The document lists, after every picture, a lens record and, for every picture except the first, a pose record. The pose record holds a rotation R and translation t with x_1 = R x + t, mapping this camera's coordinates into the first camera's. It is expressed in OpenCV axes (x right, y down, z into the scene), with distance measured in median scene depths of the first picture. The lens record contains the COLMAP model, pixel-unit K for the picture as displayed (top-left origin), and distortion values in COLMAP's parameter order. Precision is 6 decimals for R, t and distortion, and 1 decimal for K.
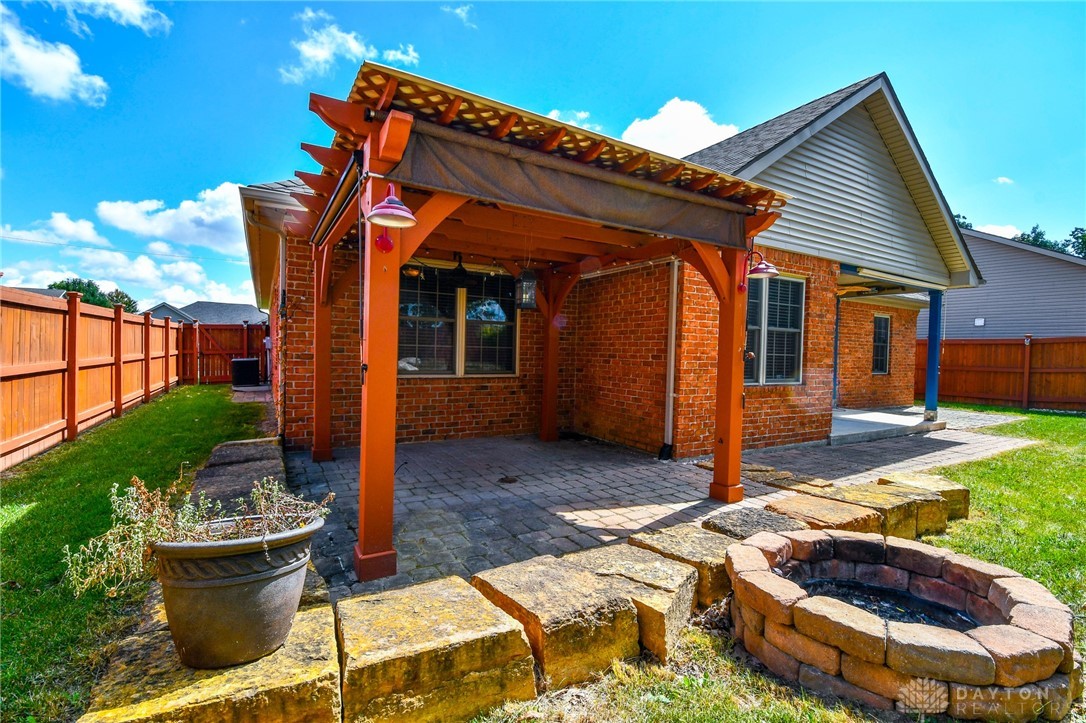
lens RADIAL K [[473.8, 0, 536.1], [0, 473.8, 361.7], [0, 0, 1]] dist [0.002363, -0.014859]
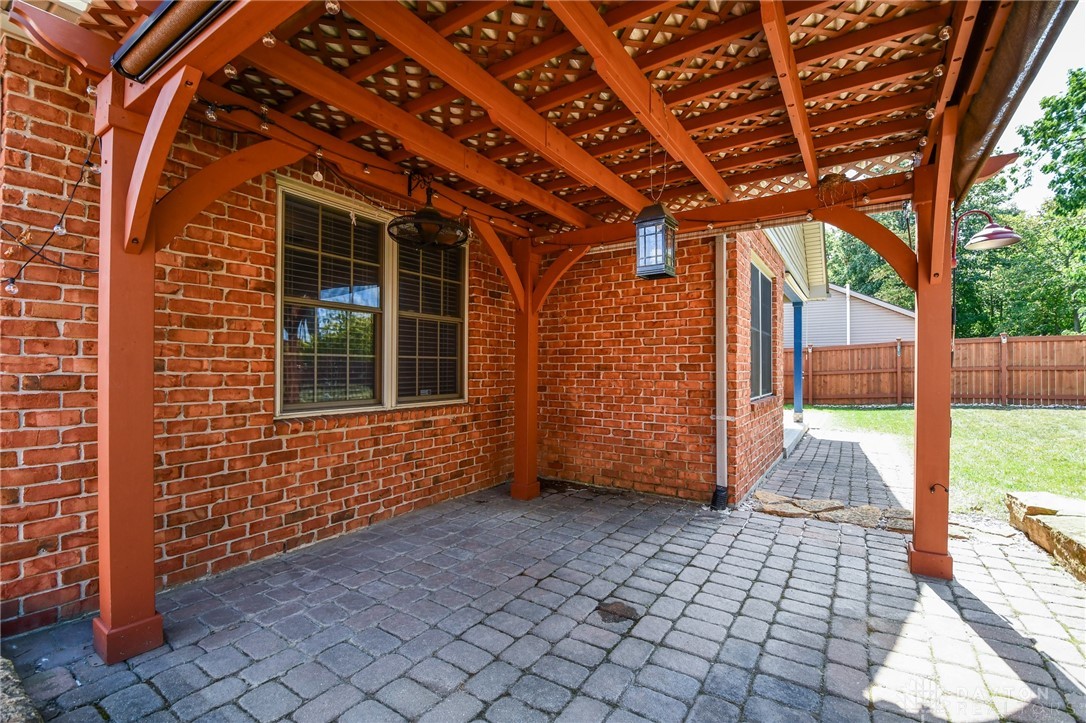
lens RADIAL K [[473.8, 0, 536.1], [0, 473.8, 361.7], [0, 0, 1]] dist [0.002363, -0.014859]
pose [[0.898634, -0.015320, 0.438432, -0.265878], [0.028347, 0.999329, -0.023182, -0.007372], [-0.437783, 0.033260, 0.898465, 0.424100]]
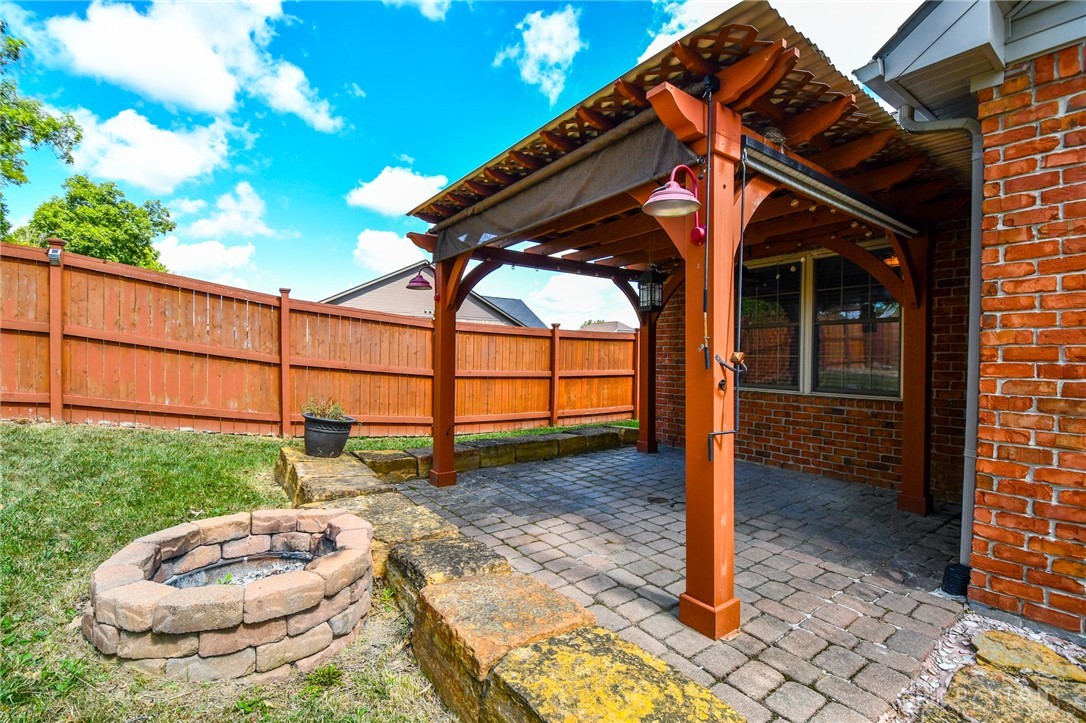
lens RADIAL K [[473.8, 0, 536.1], [0, 473.8, 361.7], [0, 0, 1]] dist [0.002363, -0.014859]
pose [[0.098310, -0.010835, -0.995097, 0.616100], [-0.032383, 0.999376, -0.014080, 0.003263], [0.994629, 0.033609, 0.097897, 0.497199]]
